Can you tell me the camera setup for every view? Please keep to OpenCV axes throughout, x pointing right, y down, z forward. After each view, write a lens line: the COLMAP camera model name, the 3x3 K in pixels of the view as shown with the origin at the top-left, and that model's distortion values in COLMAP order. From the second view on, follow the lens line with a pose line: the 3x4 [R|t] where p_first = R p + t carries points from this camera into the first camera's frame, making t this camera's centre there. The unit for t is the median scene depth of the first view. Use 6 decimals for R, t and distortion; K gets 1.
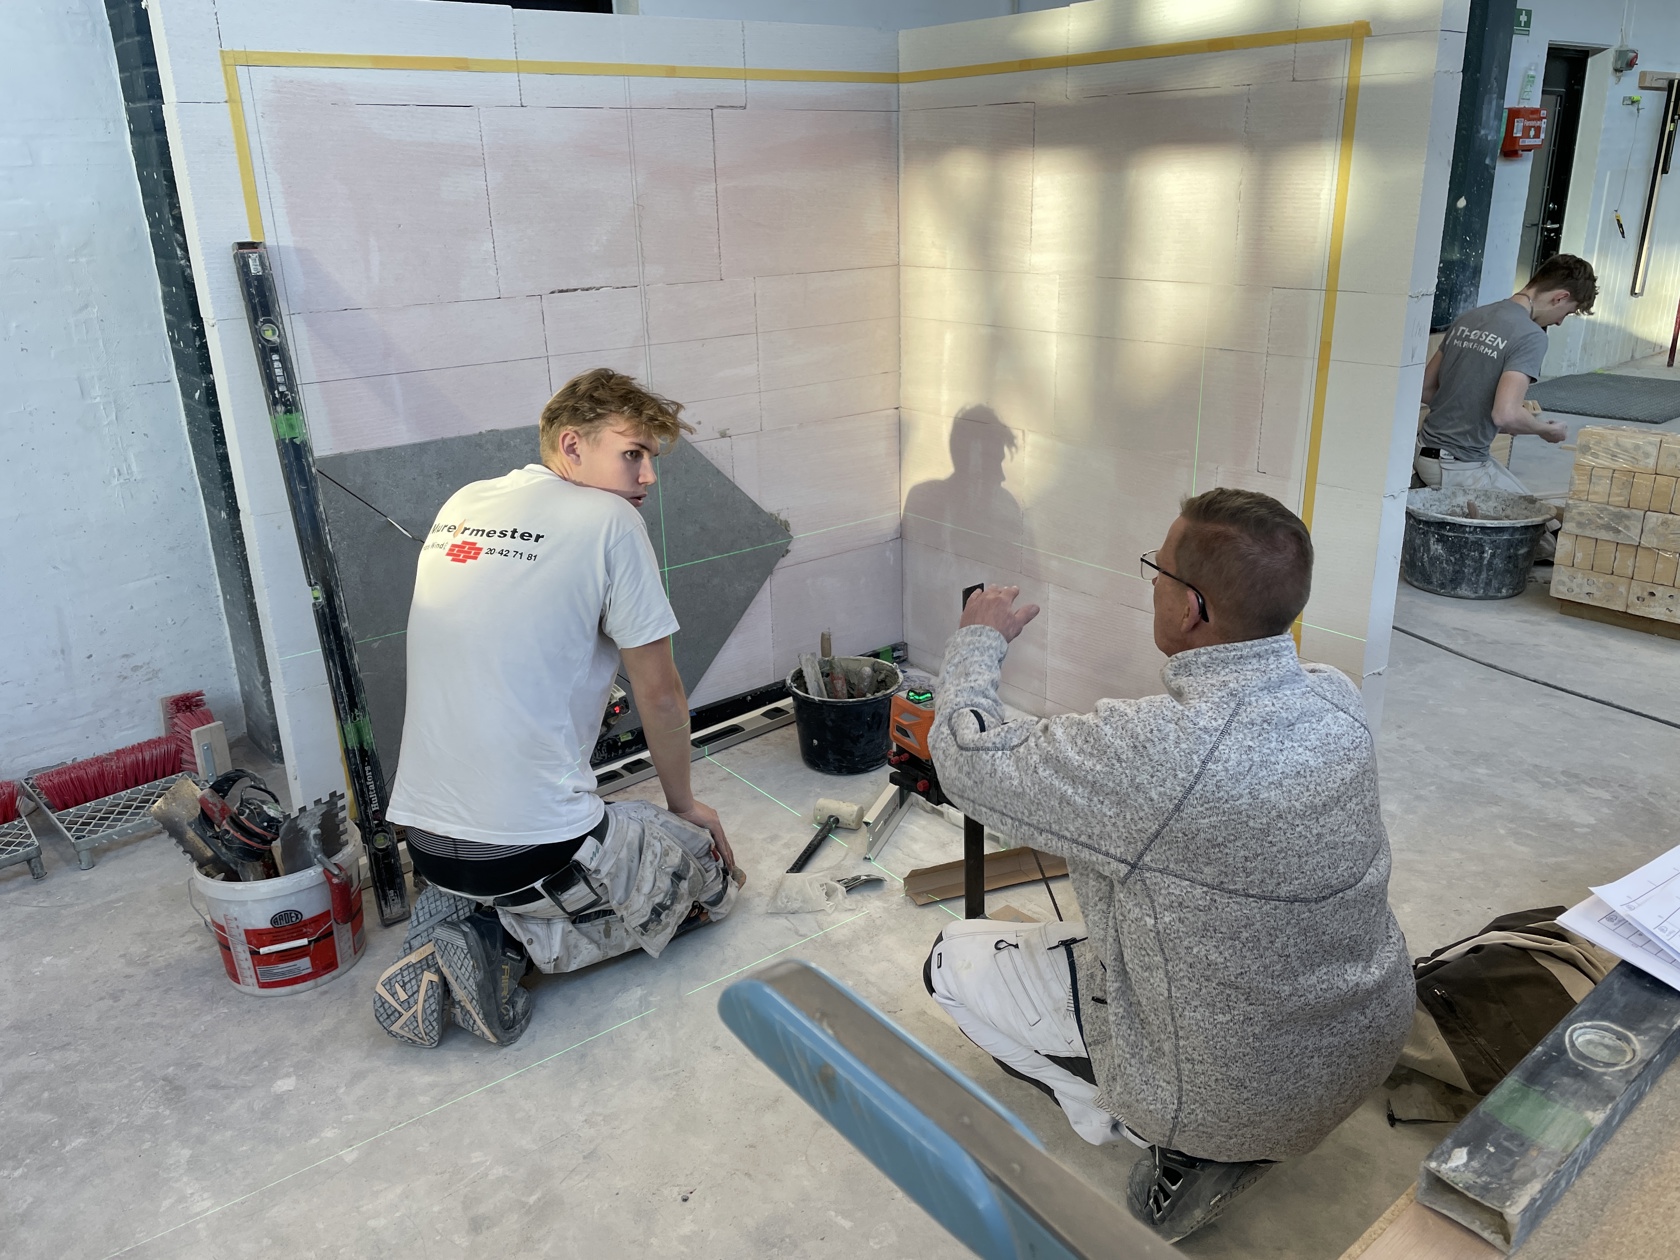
lens RADIAL K [[1276.9, 0, 861.5], [0, 1276.9, 599.1], [0, 0, 1]] dist [0.086592, -0.110133]
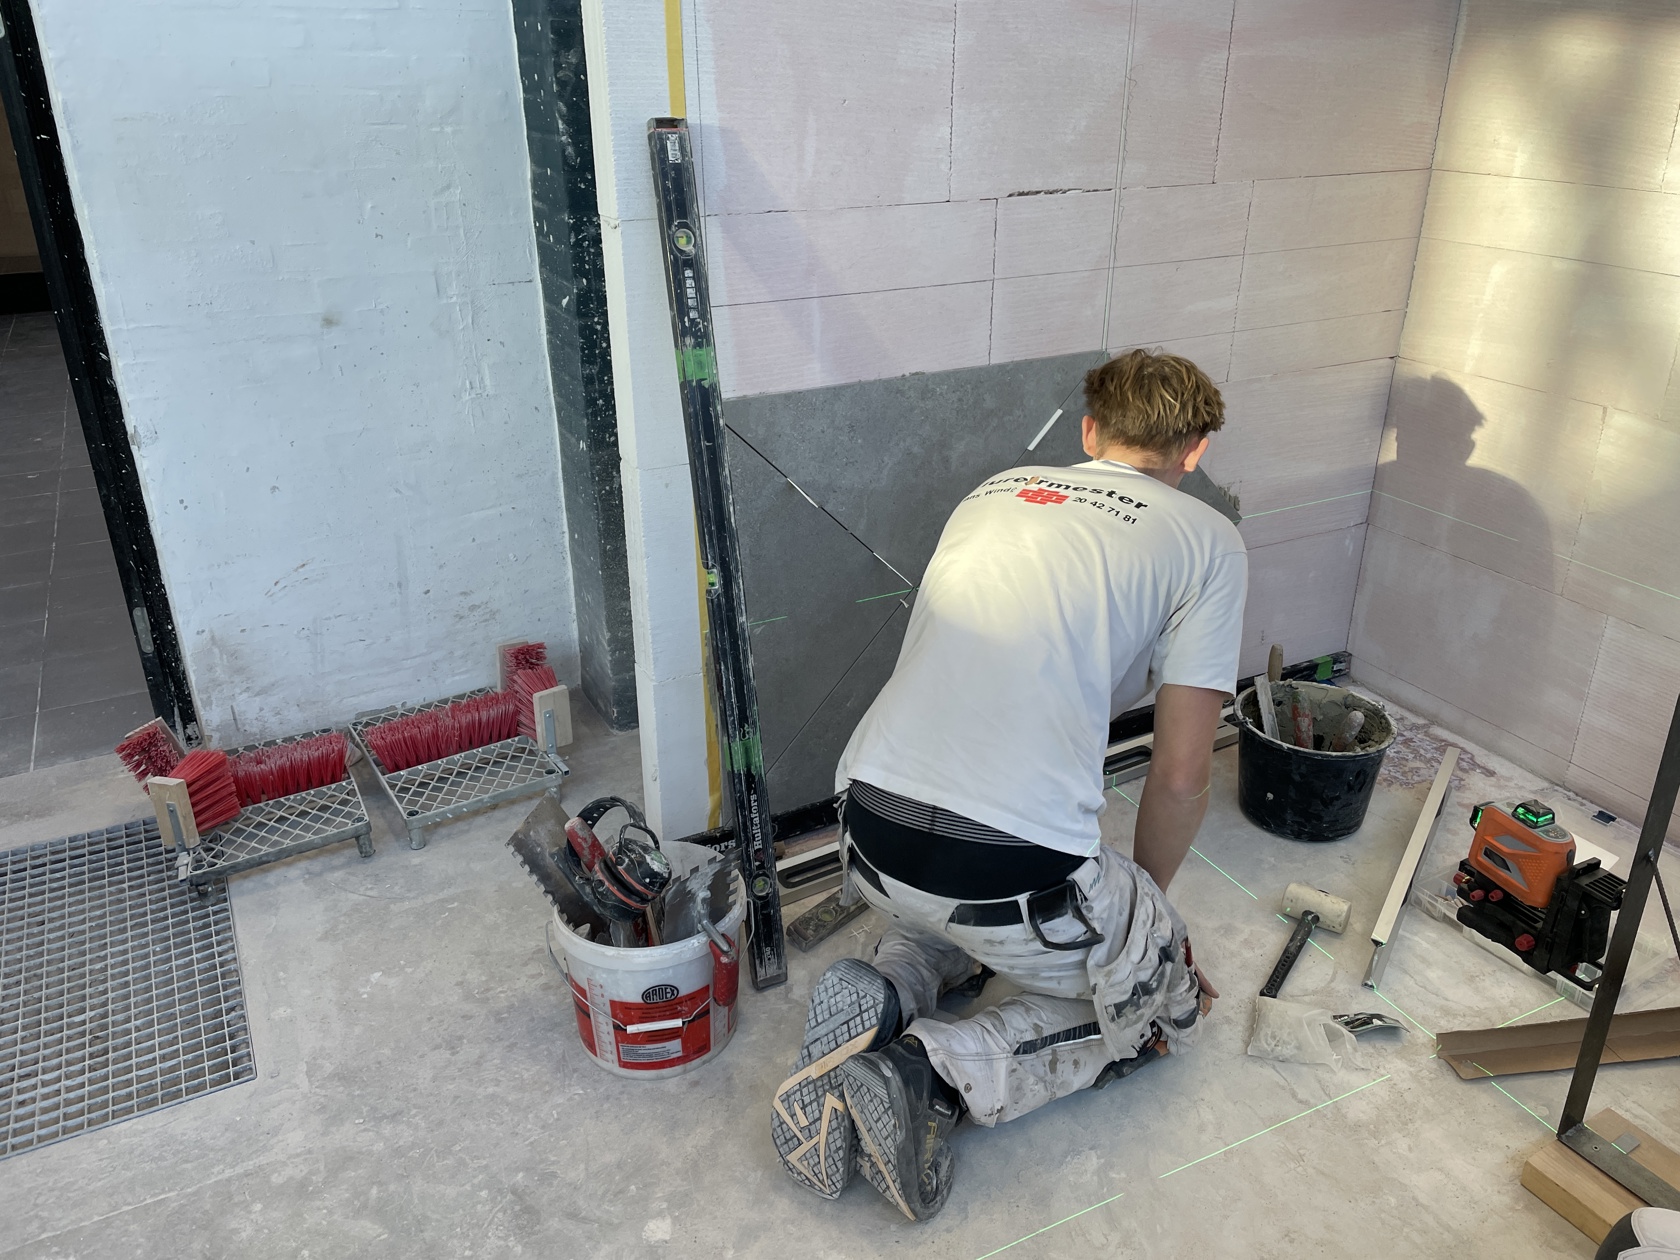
lens RADIAL K [[1276.9, 0, 861.5], [0, 1276.9, 599.1], [0, 0, 1]] dist [0.086592, -0.110133]
pose [[0.980250, 0.099939, -0.170653, -0.189681], [-0.085318, 0.992191, 0.090977, -0.068320], [0.178413, -0.074621, 0.981122, 0.236570]]
